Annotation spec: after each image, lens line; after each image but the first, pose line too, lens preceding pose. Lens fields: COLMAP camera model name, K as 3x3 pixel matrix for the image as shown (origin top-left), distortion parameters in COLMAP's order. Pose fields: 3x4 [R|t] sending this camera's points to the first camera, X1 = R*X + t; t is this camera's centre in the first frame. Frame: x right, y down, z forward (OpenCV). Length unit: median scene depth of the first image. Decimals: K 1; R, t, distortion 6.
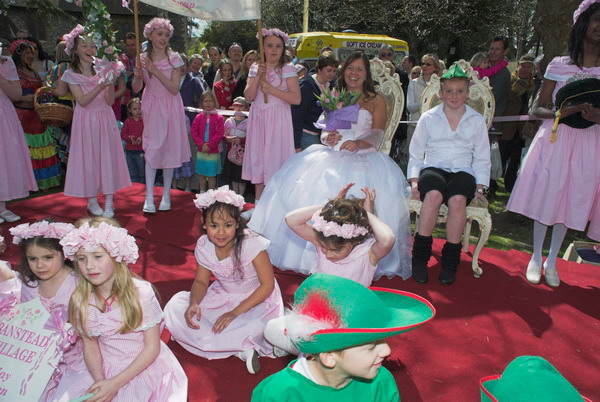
lens RADIAL K [[468.6, 0, 298.1], [0, 468.6, 198.8], [0, 0, 1]] dist [-0.078959, 0.008713]
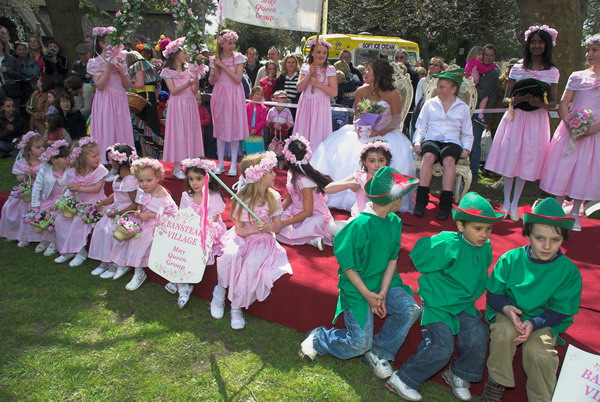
lens RADIAL K [[468.6, 0, 301.4], [0, 468.6, 203.1], [0, 0, 1]] dist [-0.078959, 0.008713]
pose [[0.999833, 0.013866, -0.011867, -0.079656], [-0.013705, 0.999815, 0.013507, 0.095505], [0.012052, -0.013342, 0.999838, -0.368599]]
